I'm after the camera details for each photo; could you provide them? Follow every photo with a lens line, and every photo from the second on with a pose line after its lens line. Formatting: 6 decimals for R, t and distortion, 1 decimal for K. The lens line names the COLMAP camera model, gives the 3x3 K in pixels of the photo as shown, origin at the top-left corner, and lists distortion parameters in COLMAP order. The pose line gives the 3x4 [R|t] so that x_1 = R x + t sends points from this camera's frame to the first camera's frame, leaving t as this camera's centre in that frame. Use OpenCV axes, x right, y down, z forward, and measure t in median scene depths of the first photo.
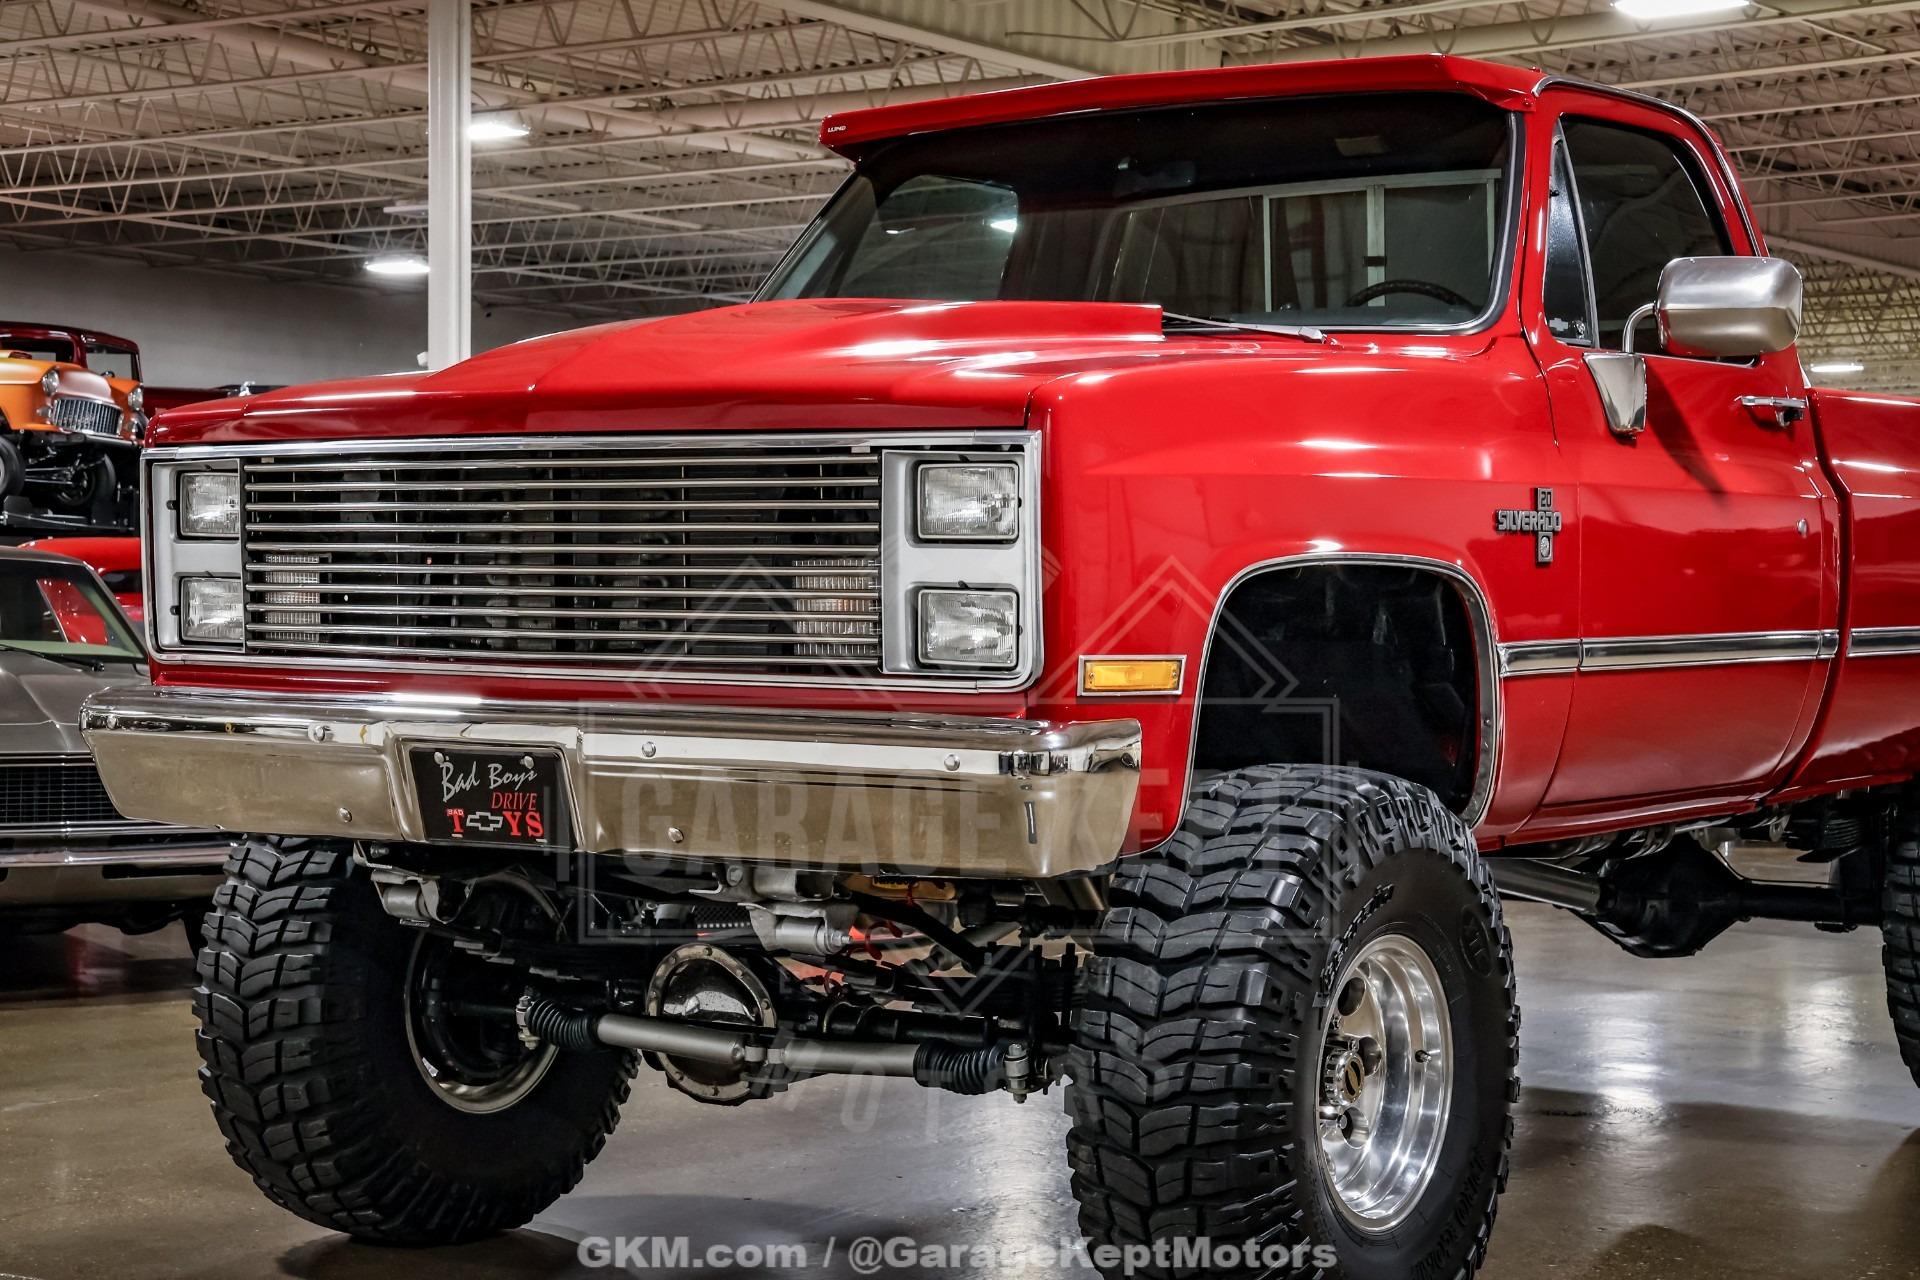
lens RADIAL K [[3278.6, 0, 960.0], [0, 3278.6, 640.0], [0, 0, 1]] dist [0.177022, 0.242494]
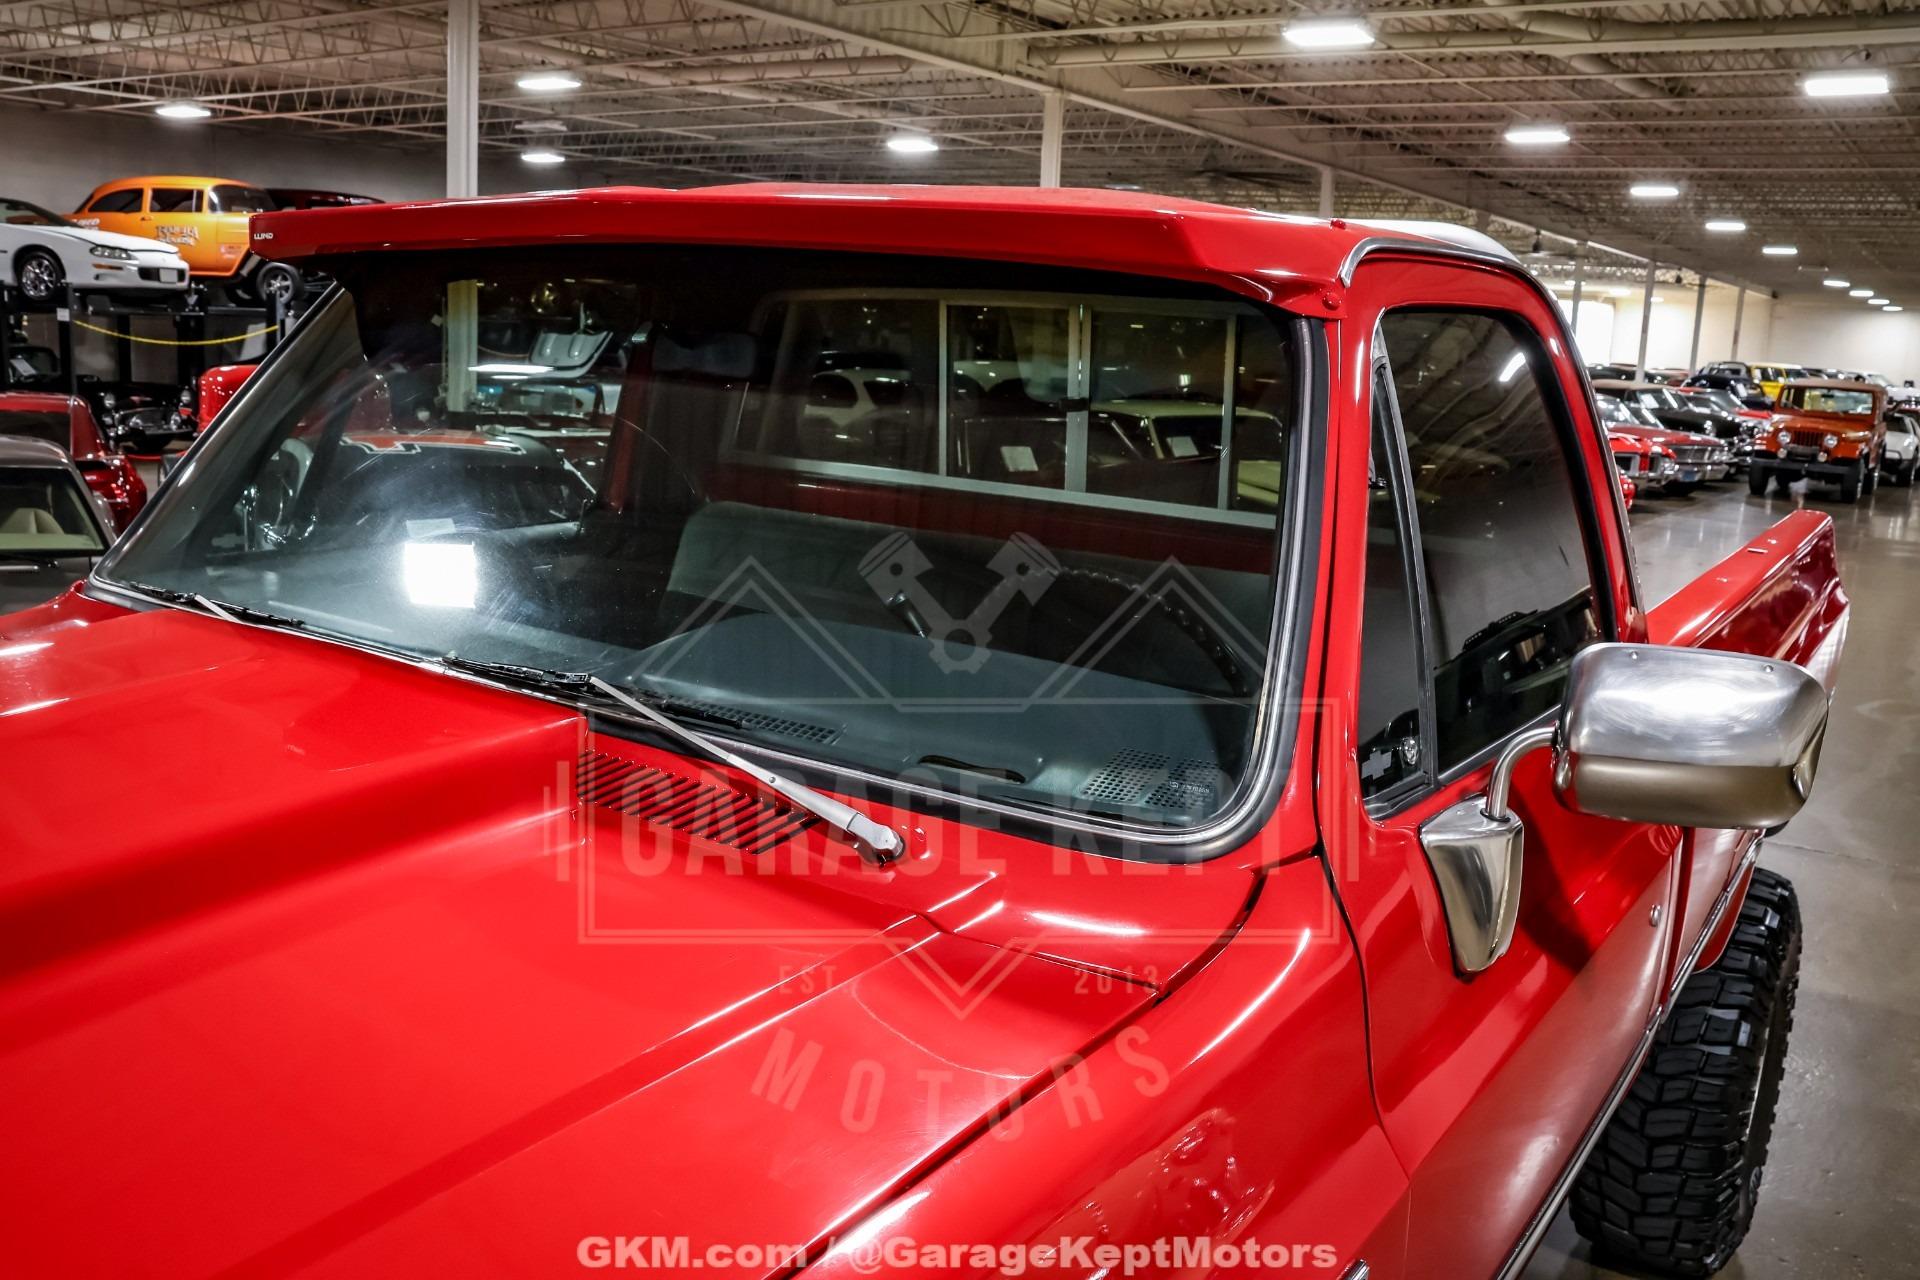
lens RADIAL K [[1700.6, 0, 958.1], [0, 1700.6, 667.0], [0, 0, 1]] dist [-0.104534, 0.004130]
pose [[0.998895, 0.028315, 0.037521, 0.108212], [-0.034800, 0.982053, 0.185369, -0.159844], [-0.031599, -0.186470, 0.981952, 0.762557]]
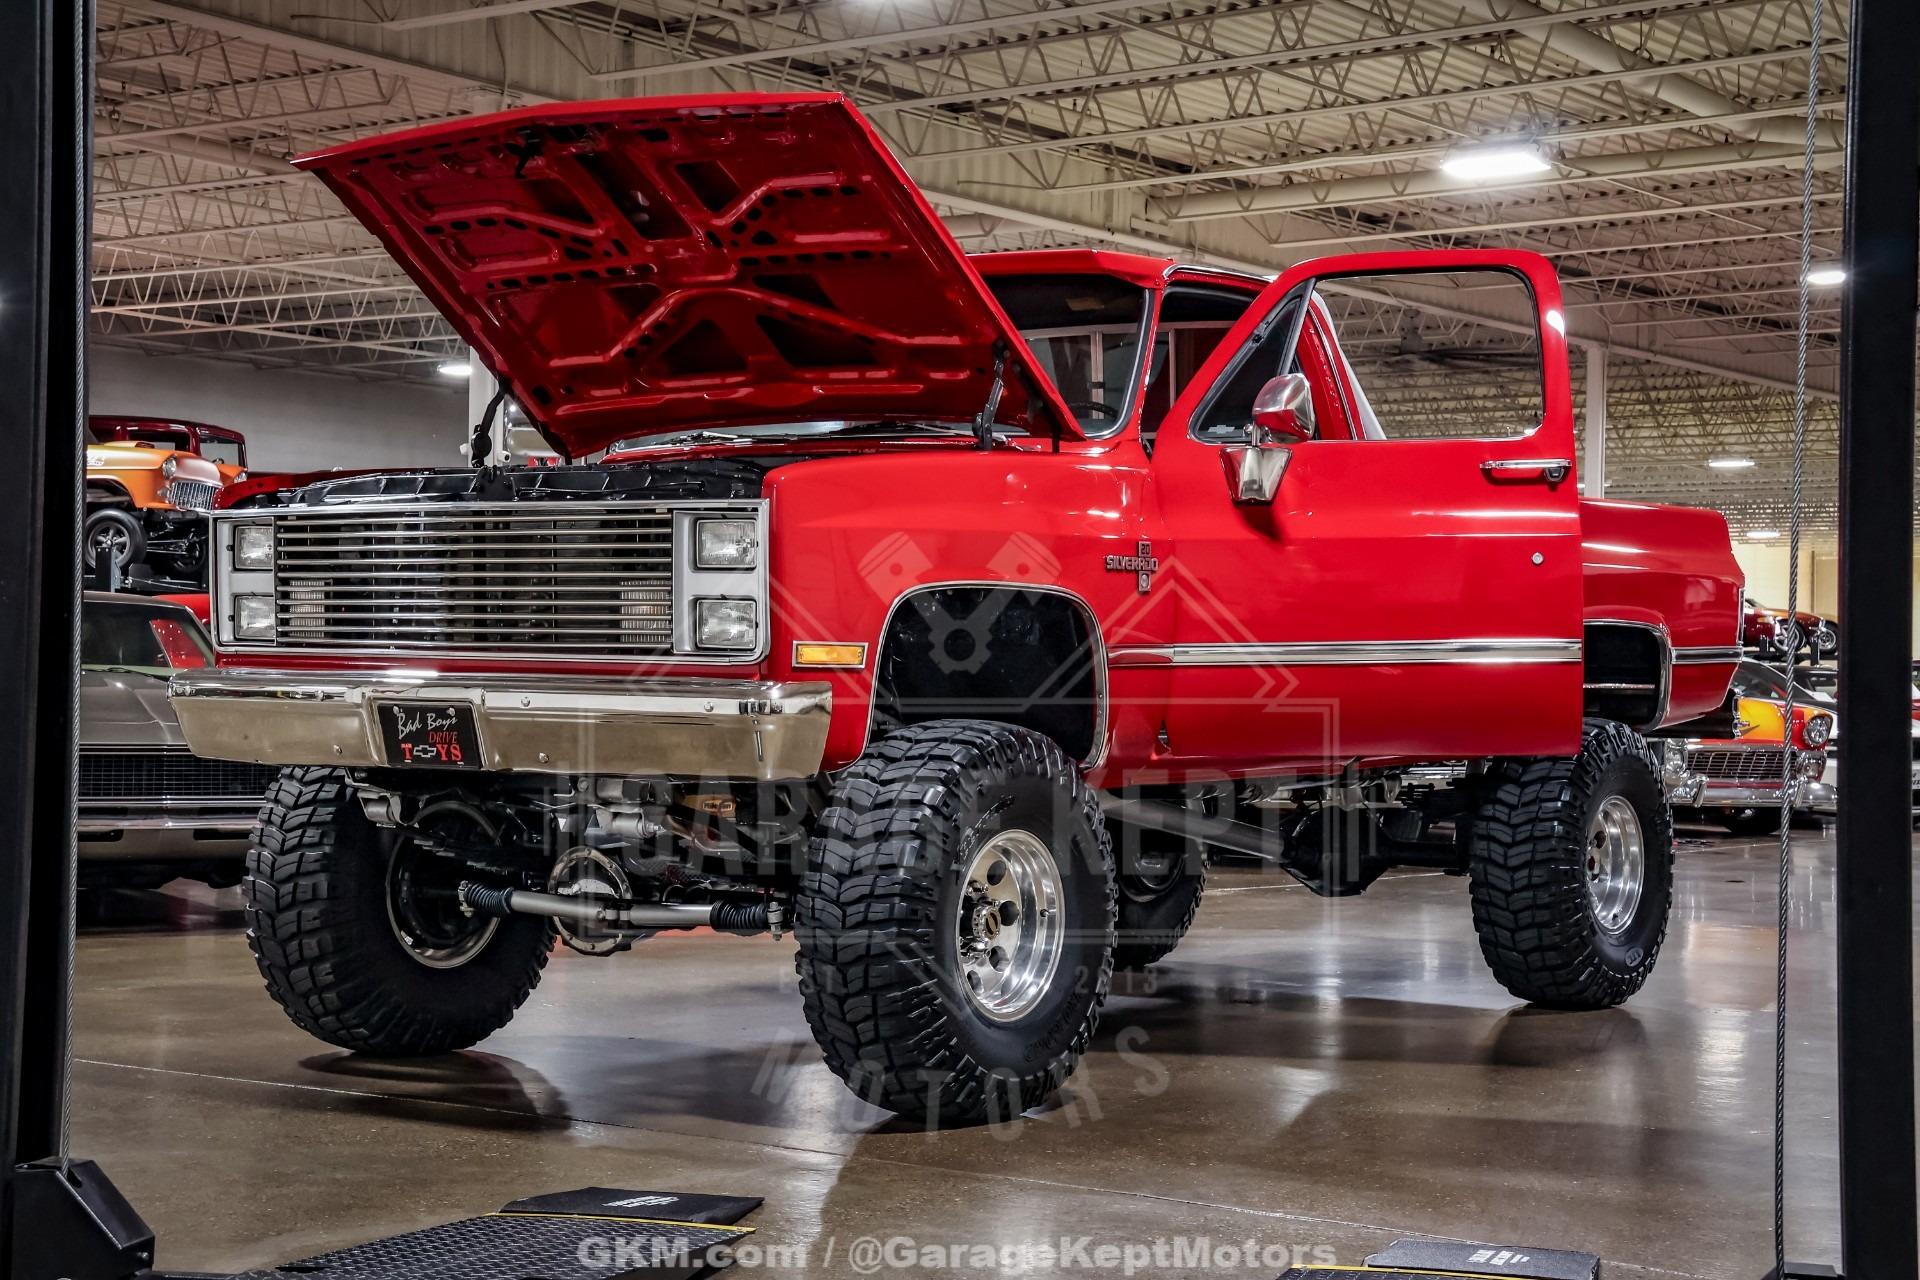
lens RADIAL K [[2977.2, 0, 960.0], [0, 2977.2, 640.0], [0, 0, 1]] dist [0.132977, 0.020641]
pose [[0.999929, 0.006007, -0.010332, 0.102855], [-0.006229, 0.999748, -0.021555, 0.027086], [0.010200, 0.021618, 0.999714, -0.339994]]
